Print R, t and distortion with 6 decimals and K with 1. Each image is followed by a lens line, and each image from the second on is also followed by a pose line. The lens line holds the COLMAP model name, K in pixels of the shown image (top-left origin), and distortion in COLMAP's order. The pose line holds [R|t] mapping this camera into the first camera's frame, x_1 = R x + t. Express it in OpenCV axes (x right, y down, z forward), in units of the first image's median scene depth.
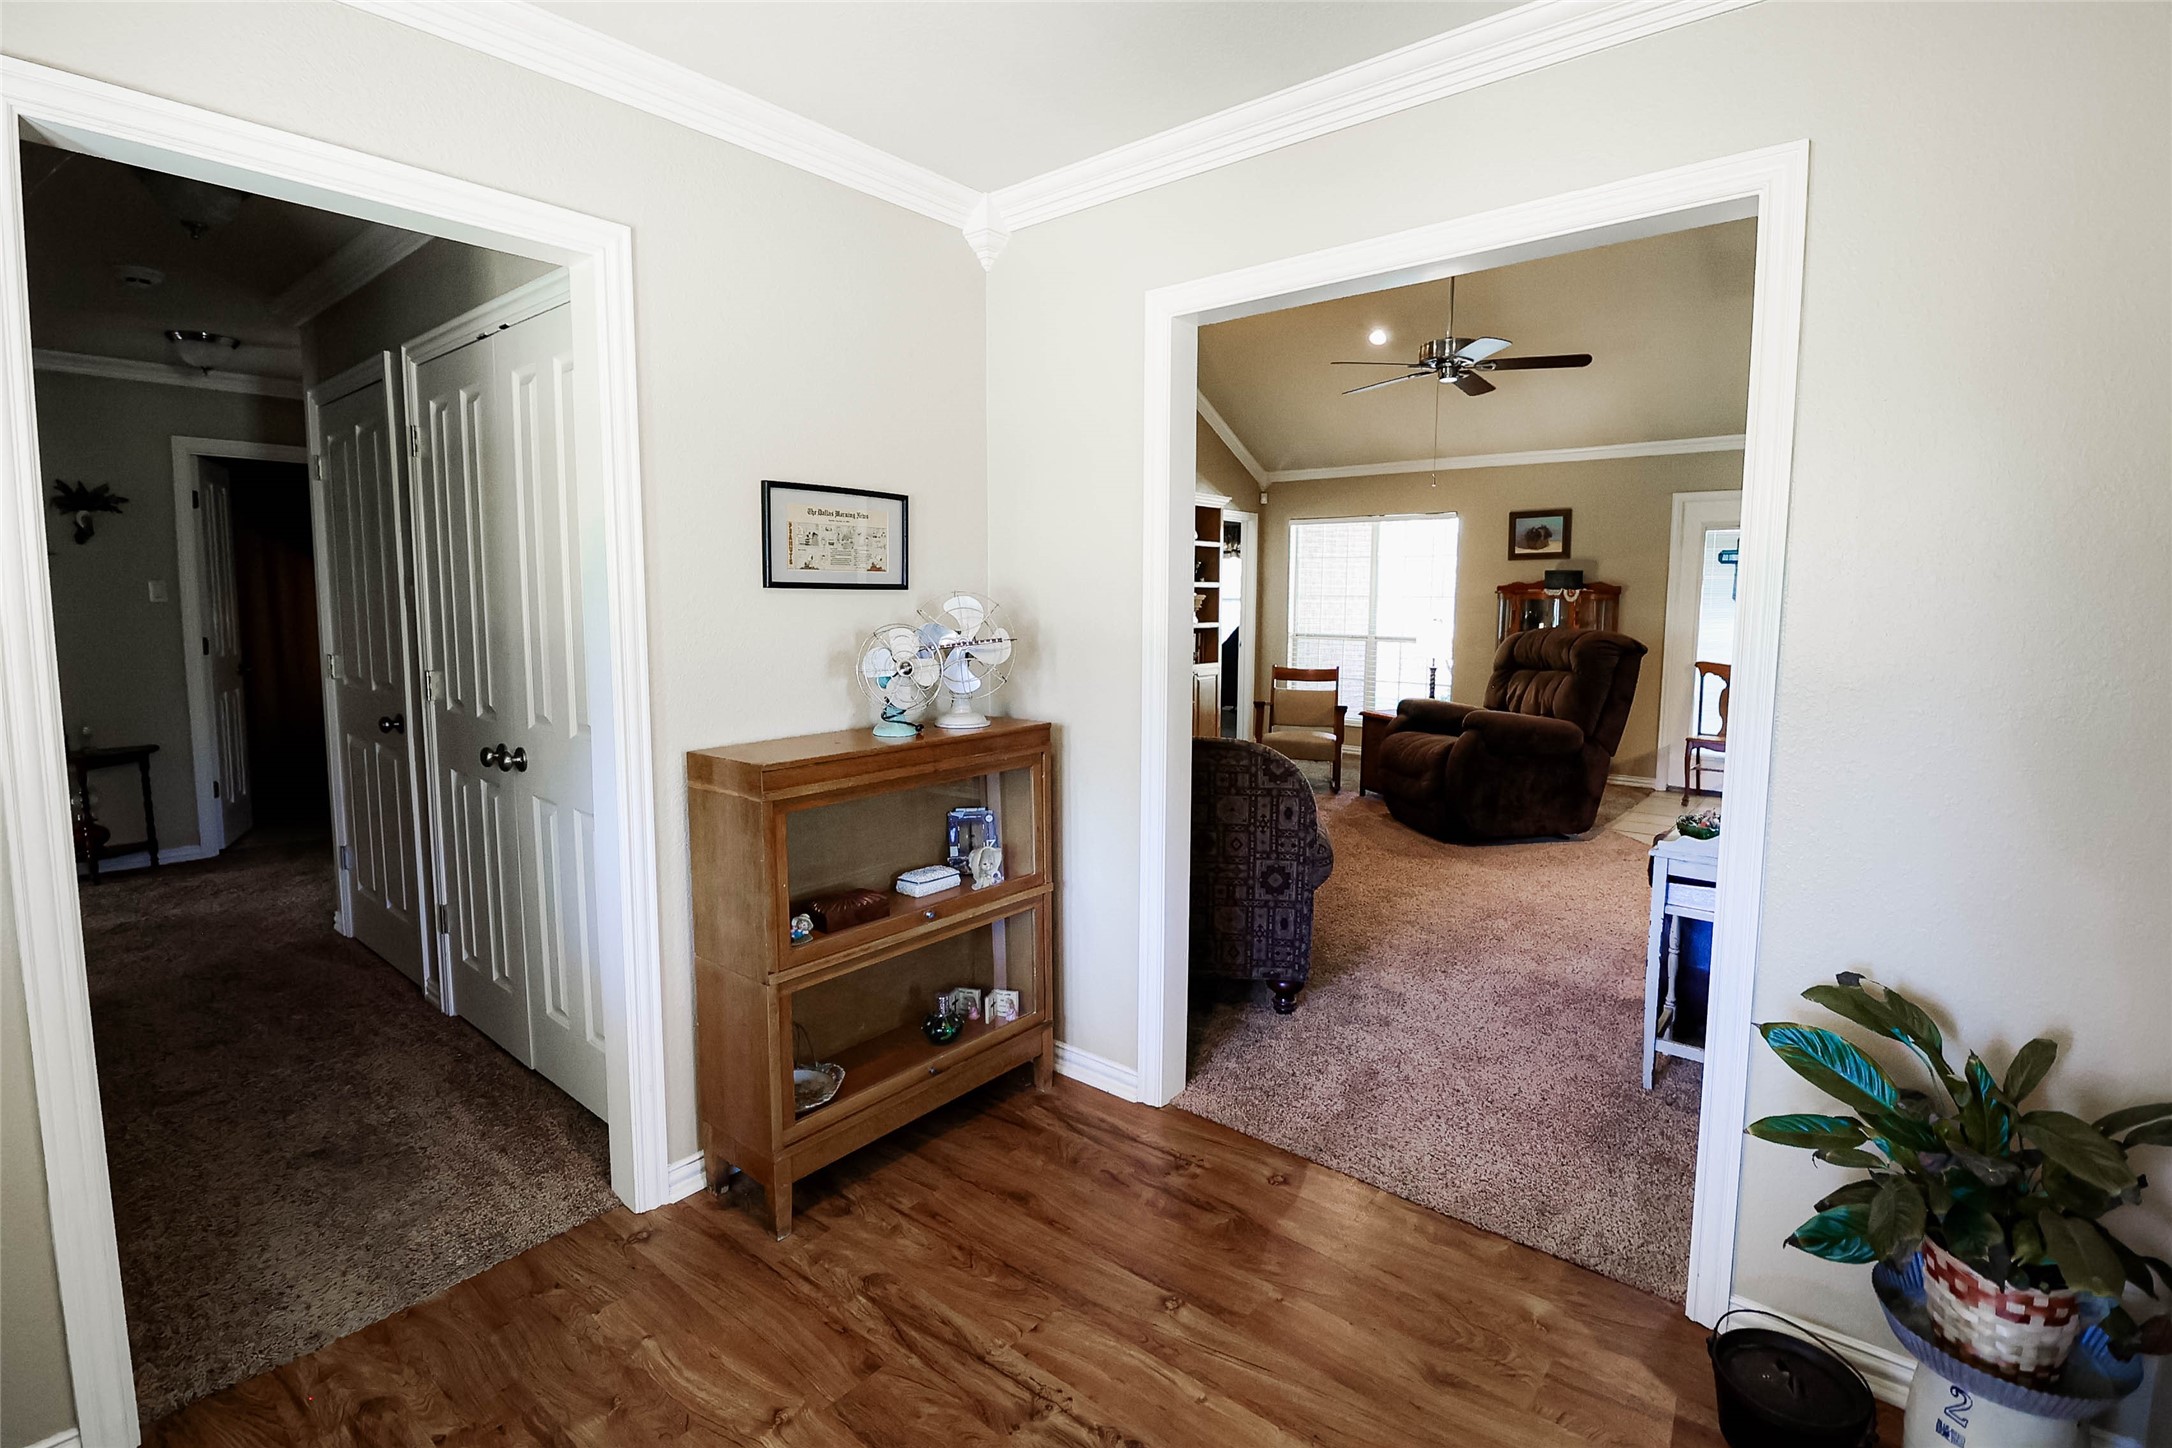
lens RADIAL K [[1014.4, 0, 1101.7], [0, 1014.4, 695.7], [0, 0, 1]] dist [-0.000832, -0.009966]
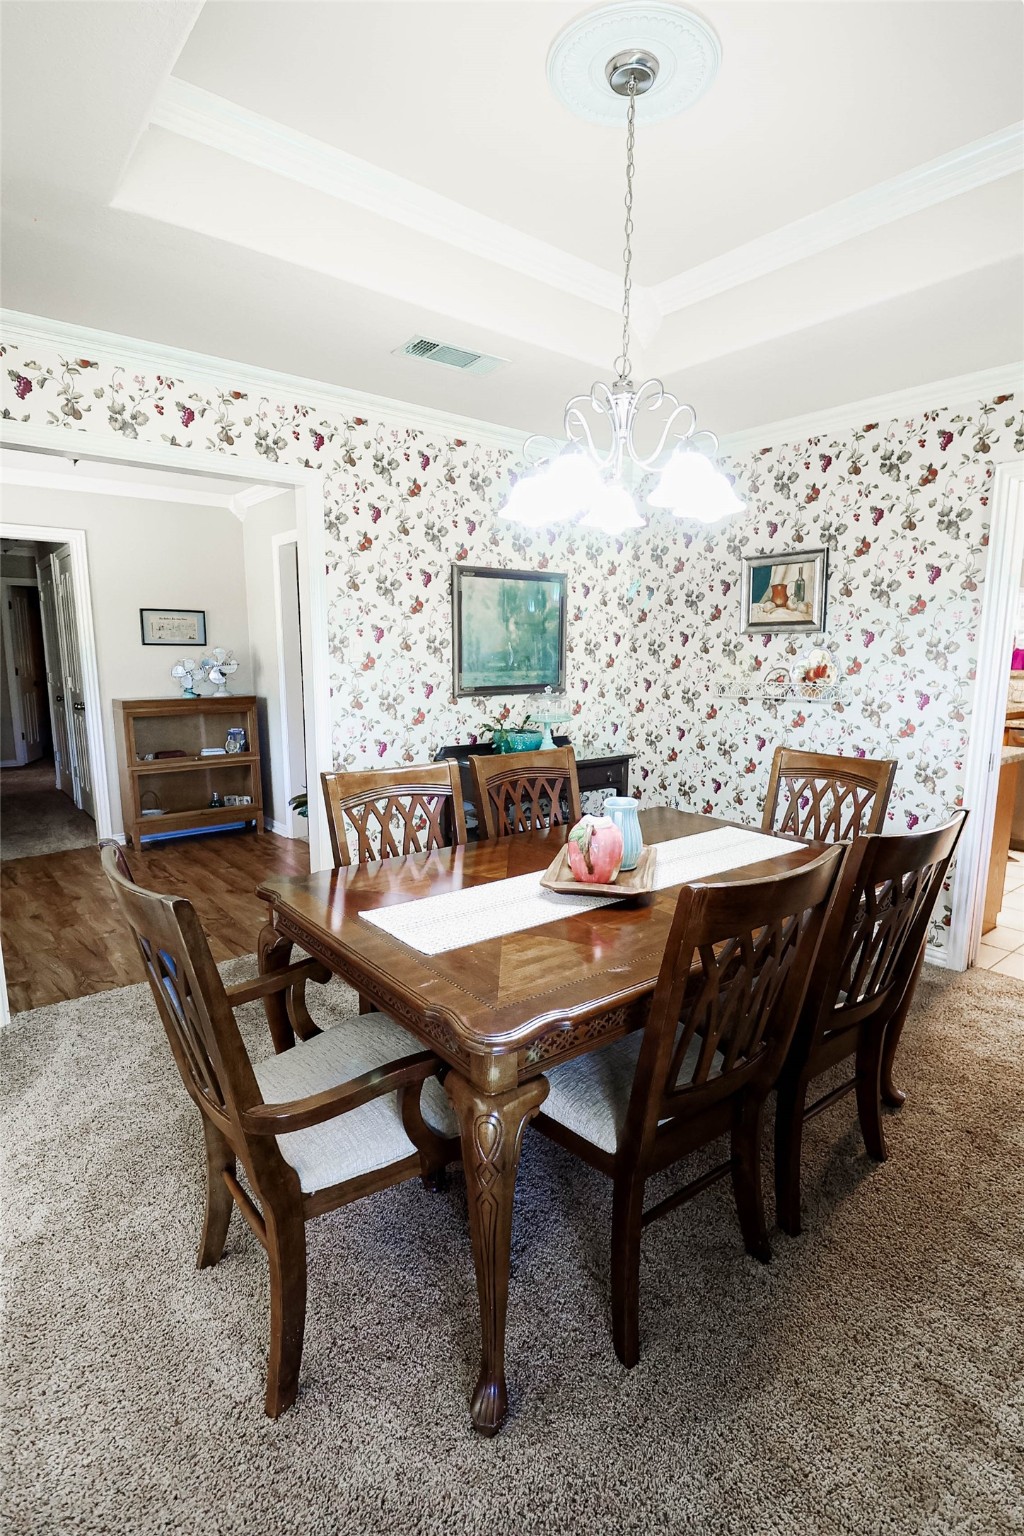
lens RADIAL K [[783.0, 0, 542.1], [0, 783.0, 770.1], [0, 0, 1]] dist [0.013423, -0.002582]
pose [[0.979942, 0.027336, -0.197401, 1.094169], [-0.016106, 0.998171, 0.058276, 0.089682], [0.198633, -0.053928, 0.978589, -0.886222]]
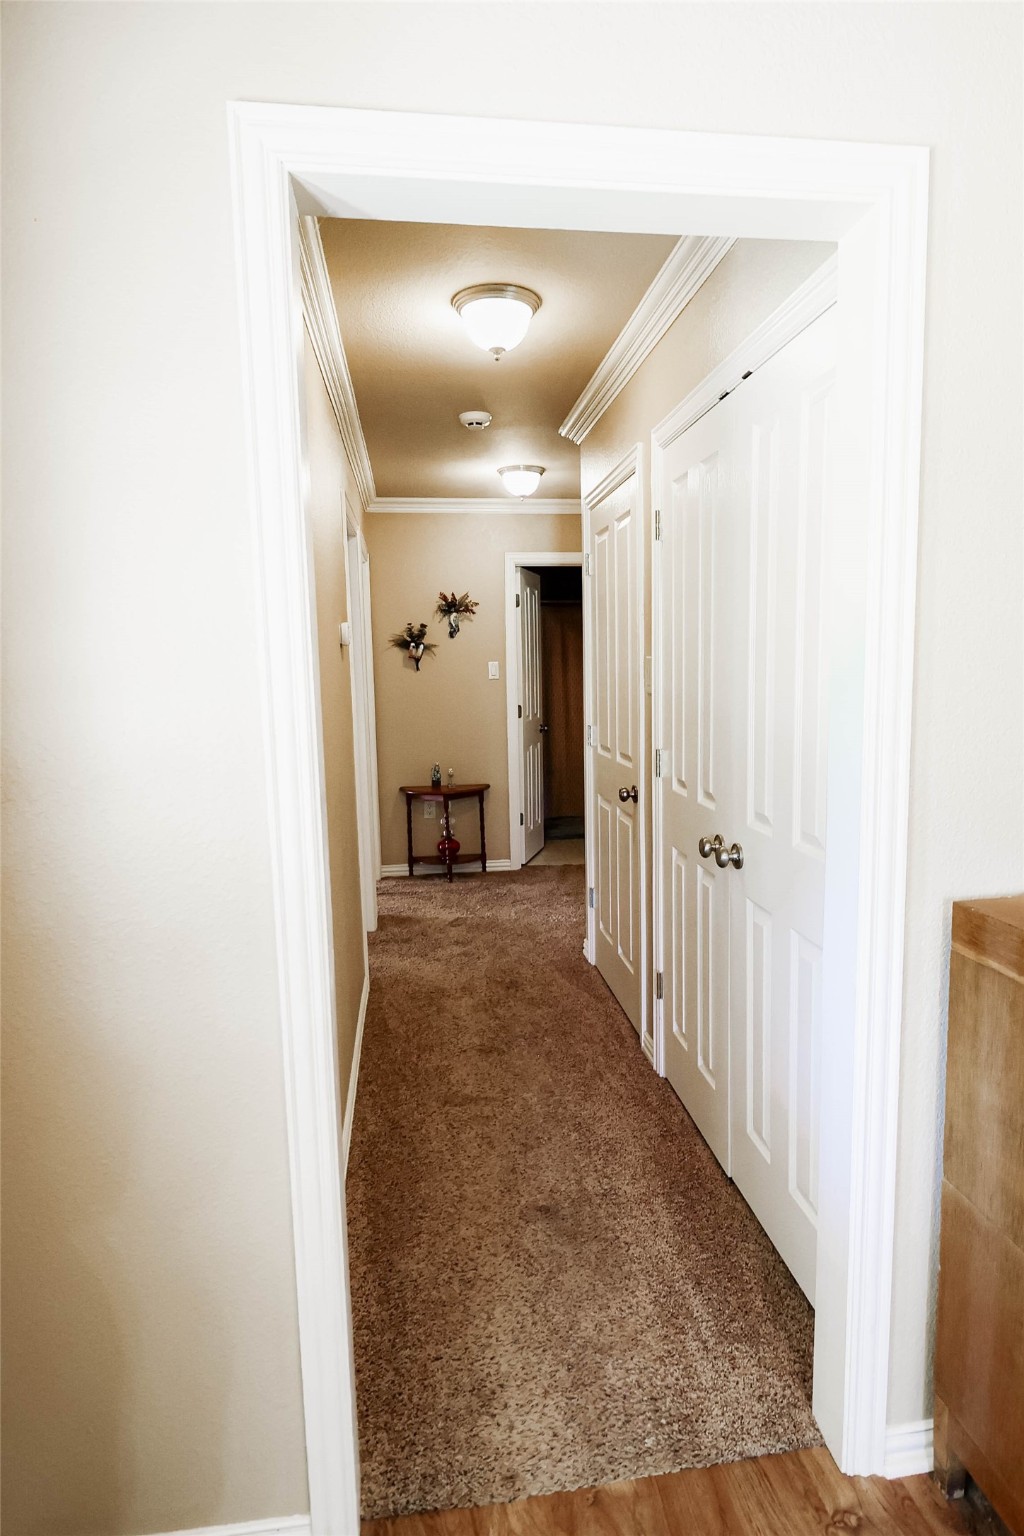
lens RADIAL K [[876.1, 0, 515.3], [0, 876.1, 767.5], [0, 0, 1]] dist [0.001568, -0.006460]
pose [[0.726860, 0.059995, -0.684160, -0.177873], [-0.042851, 0.998198, 0.042009, -0.042974], [0.685448, -0.001218, 0.728121, 0.277676]]
